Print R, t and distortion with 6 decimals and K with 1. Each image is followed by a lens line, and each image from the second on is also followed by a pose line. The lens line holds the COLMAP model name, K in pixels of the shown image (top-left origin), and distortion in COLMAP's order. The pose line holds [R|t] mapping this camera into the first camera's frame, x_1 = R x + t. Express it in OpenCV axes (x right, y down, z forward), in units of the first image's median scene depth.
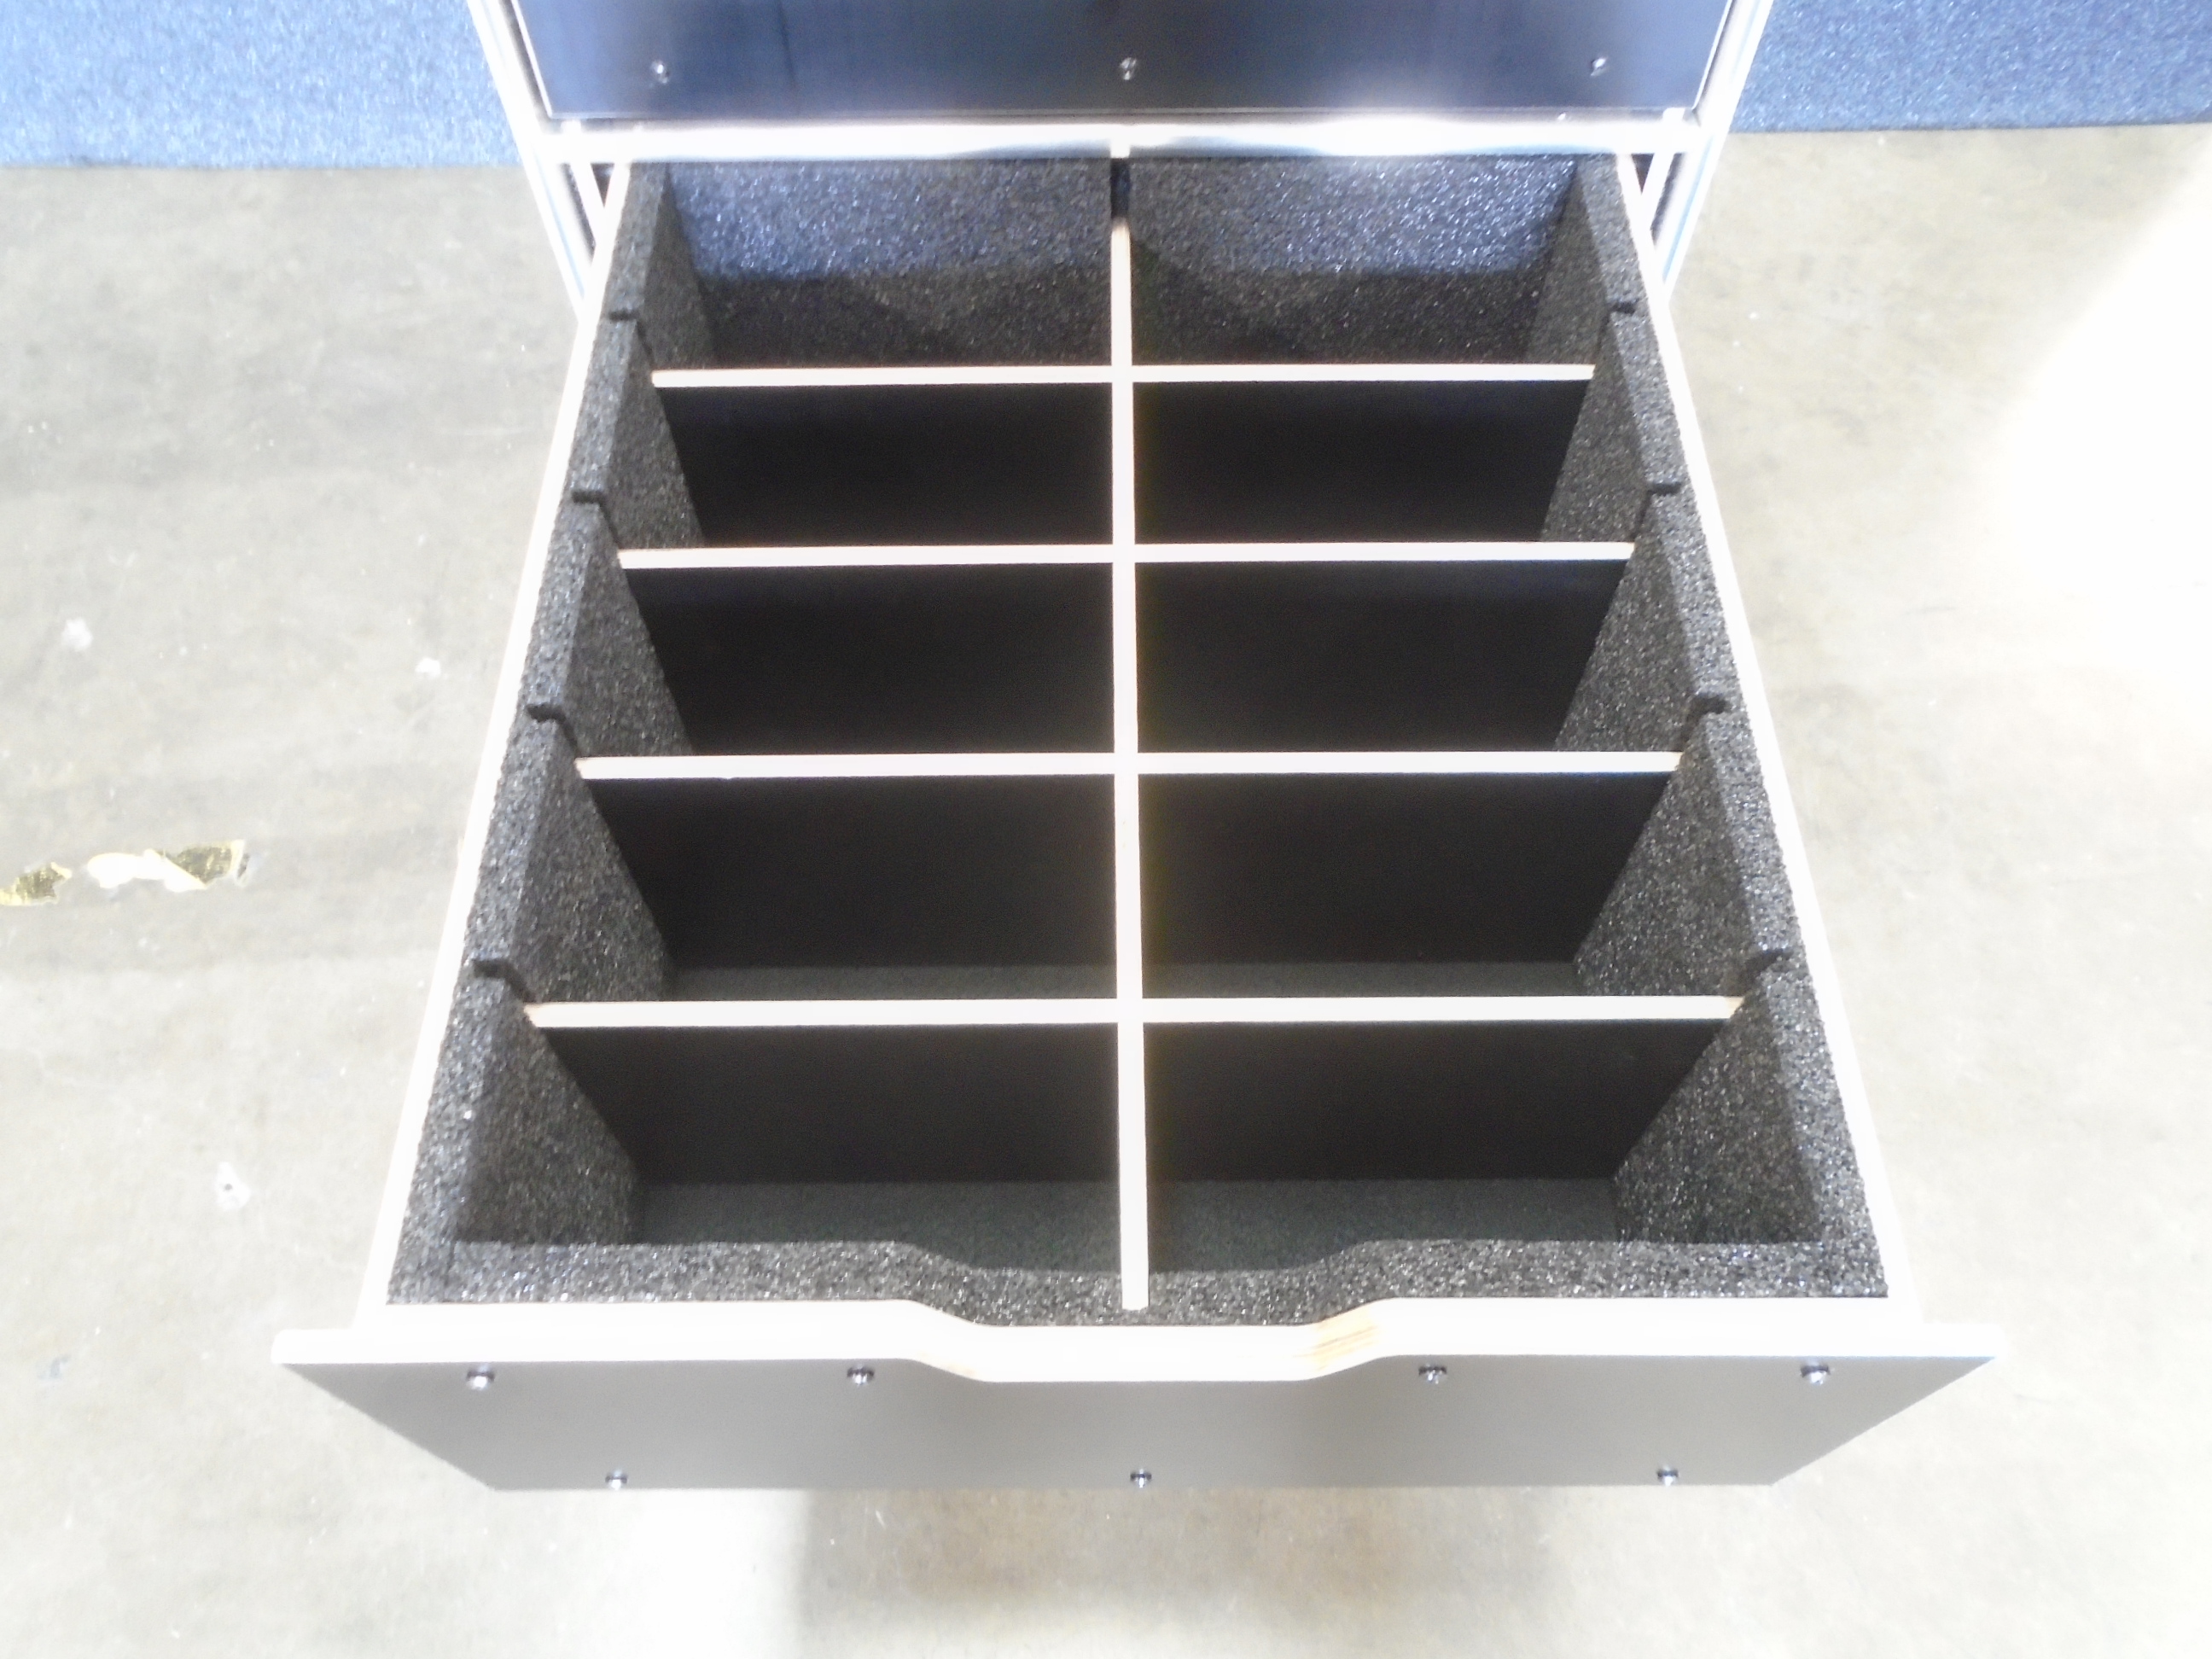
lens RADIAL K [[1702.4, 0, 1094.6], [0, 1702.4, 802.0], [0, 0, 1]] dist [-0.010972, 0.005169]
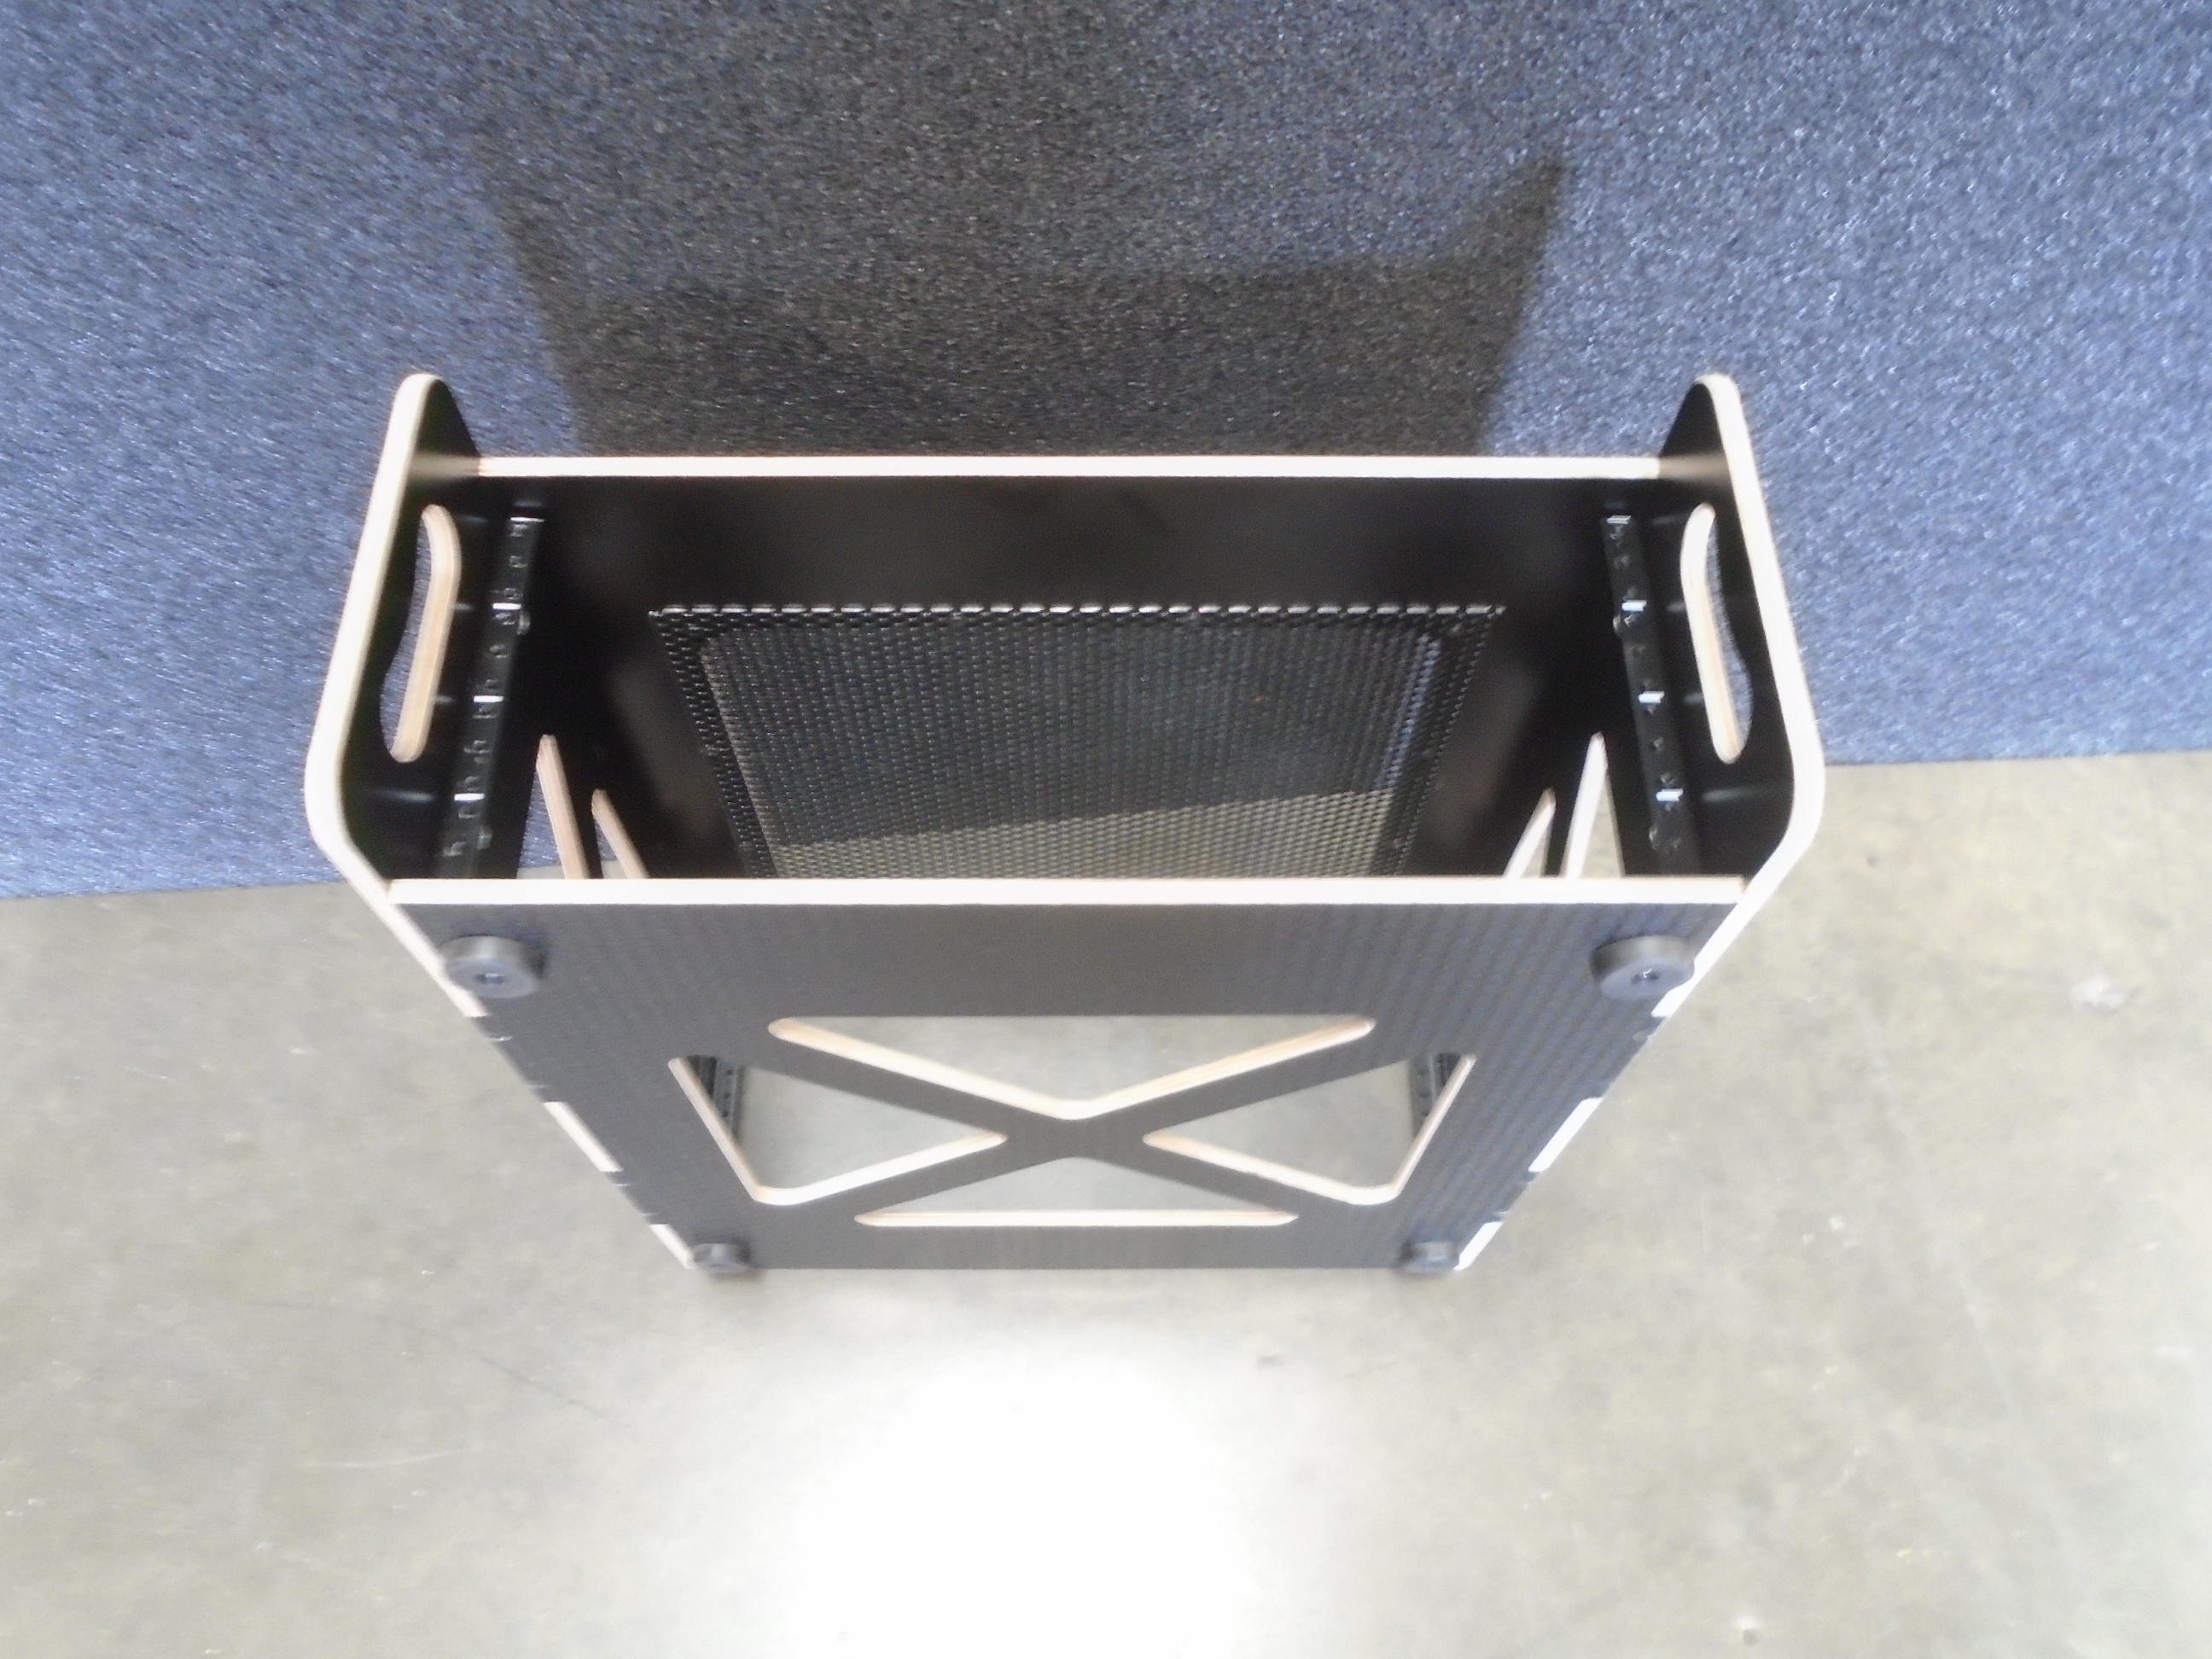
lens RADIAL K [[1702.4, 0, 1092.9], [0, 1702.4, 802.6], [0, 0, 1]] dist [-0.010972, 0.005169]
pose [[0.998082, -0.043654, 0.043895, -0.100959], [0.040419, 0.996581, 0.072053, -0.465299], [-0.046890, -0.070140, 0.996434, 0.346645]]
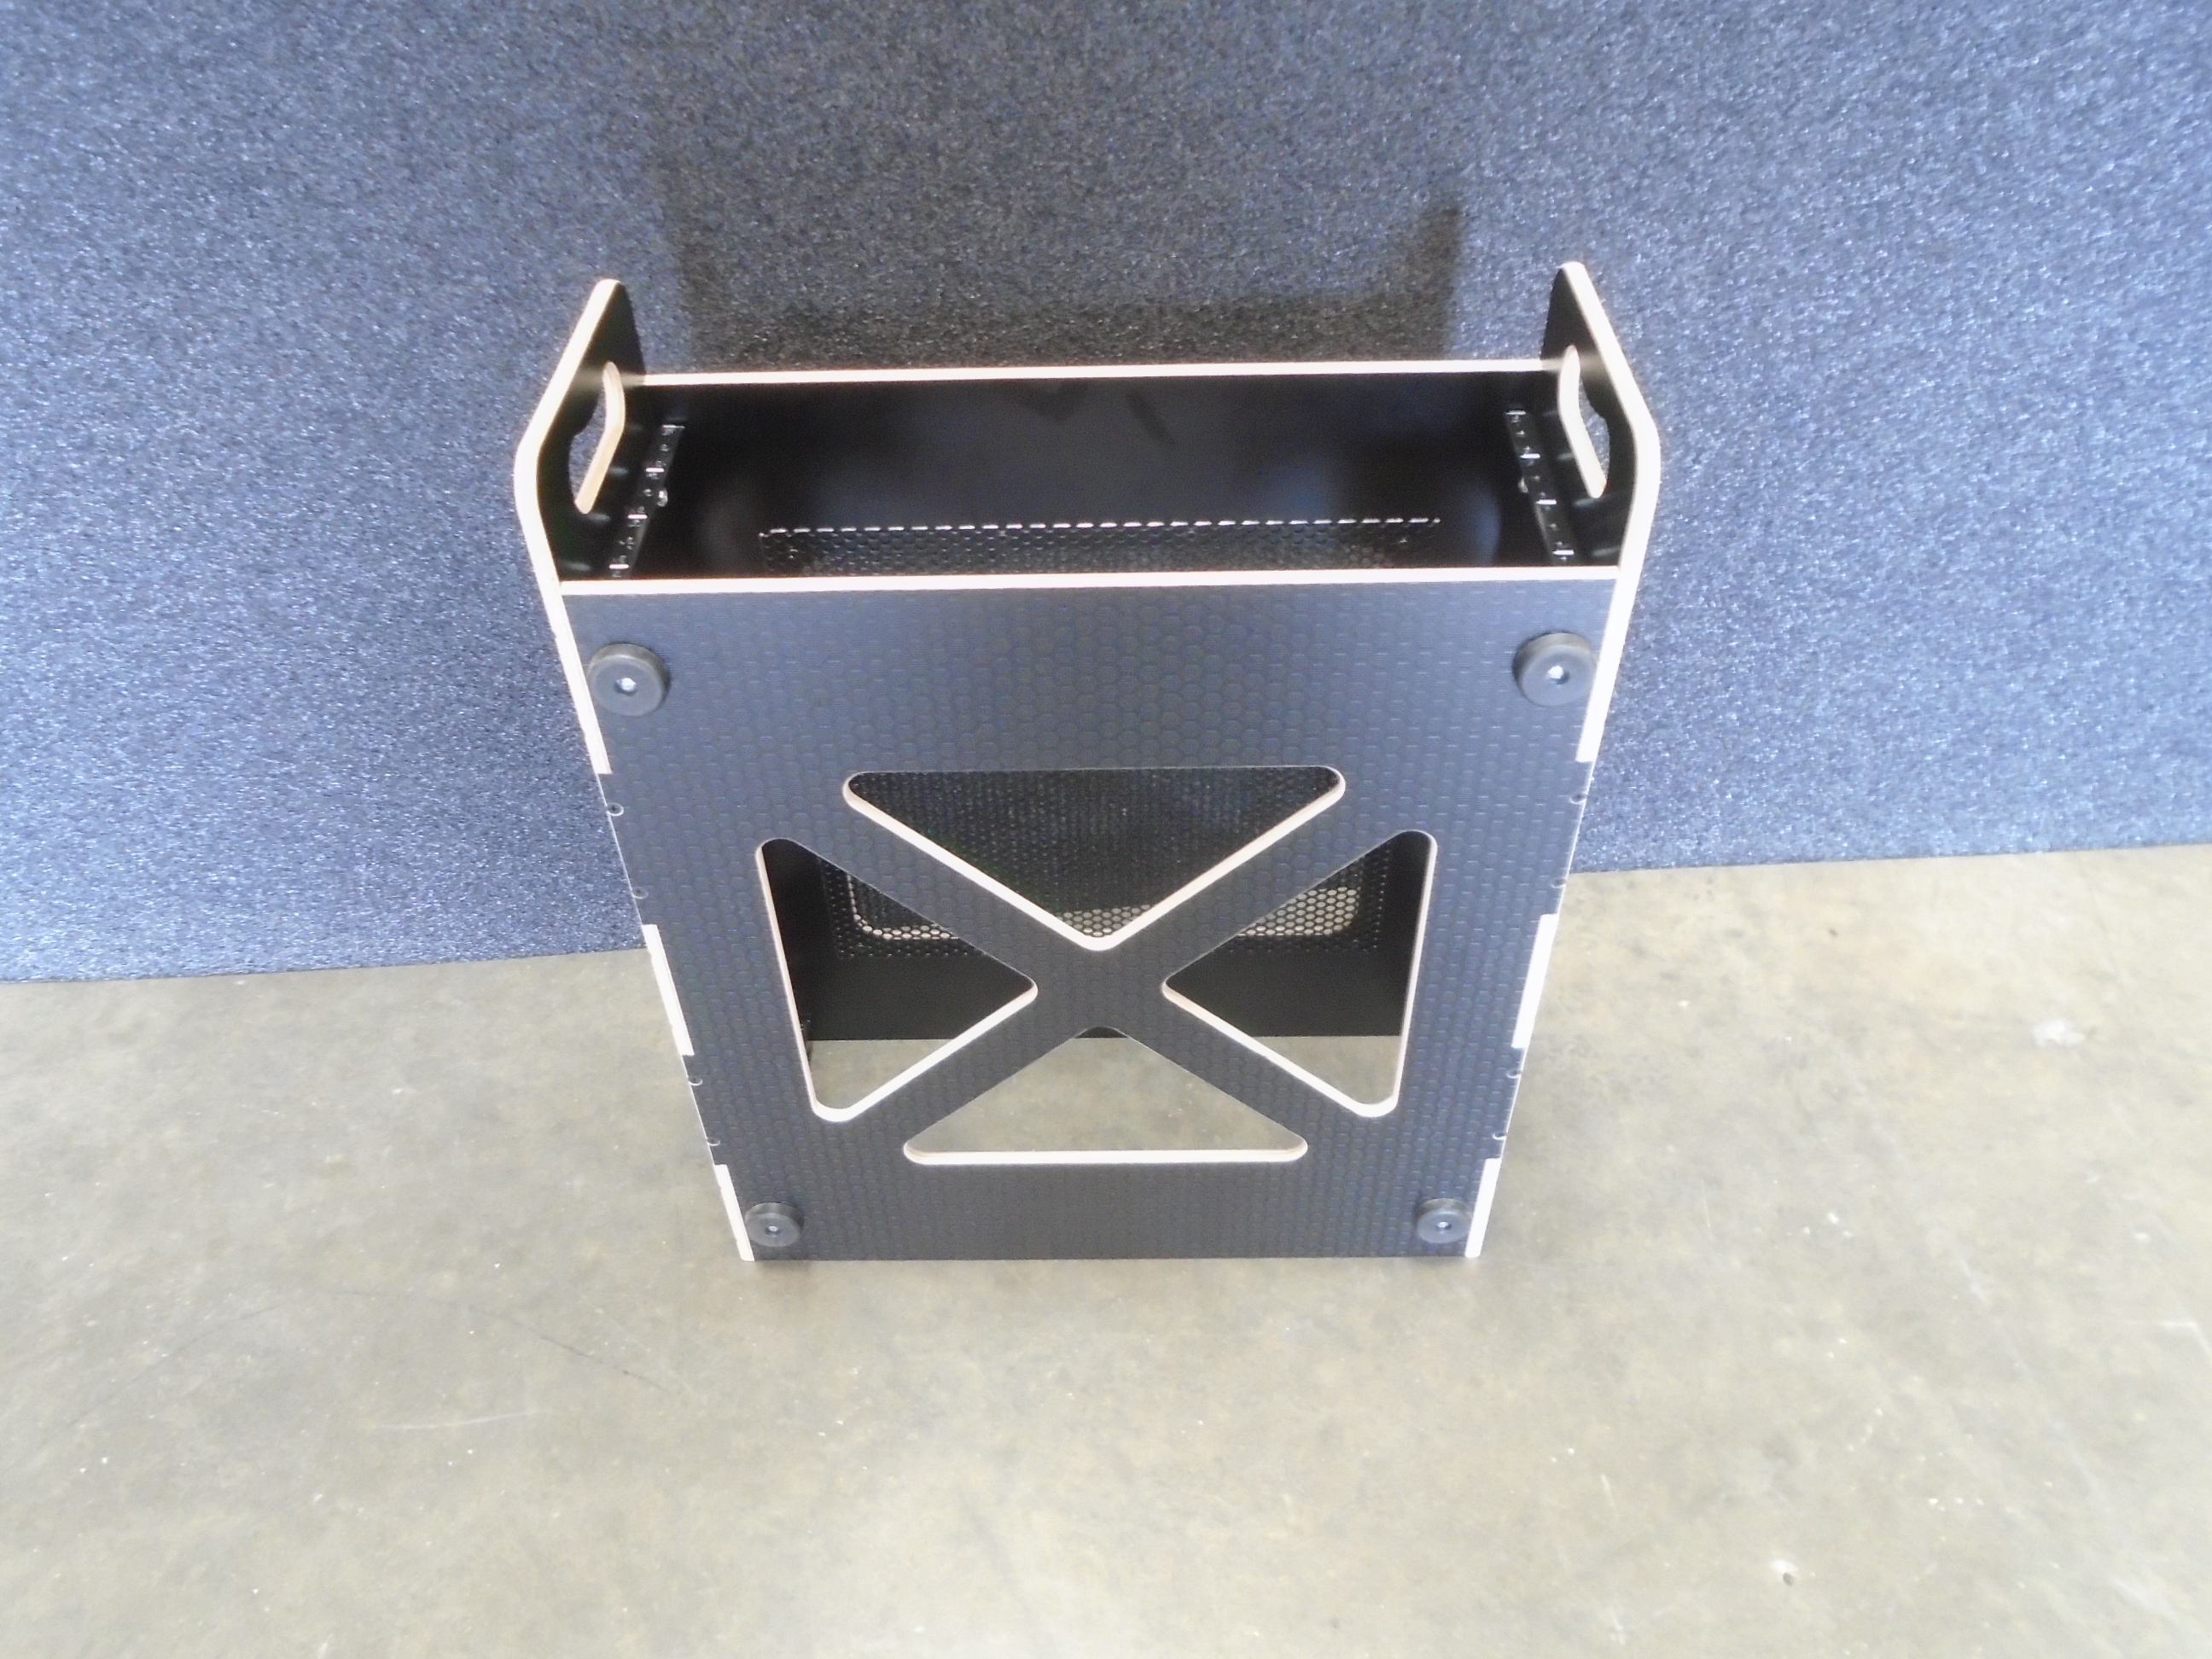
lens RADIAL K [[1702.4, 0, 1091.7], [0, 1702.4, 812.9], [0, 0, 1]] dist [-0.010972, 0.005169]
pose [[0.998754, -0.040487, 0.029193, -0.105699], [0.046557, 0.966502, -0.252400, -0.250870], [-0.017996, 0.253445, 0.967182, 0.276835]]
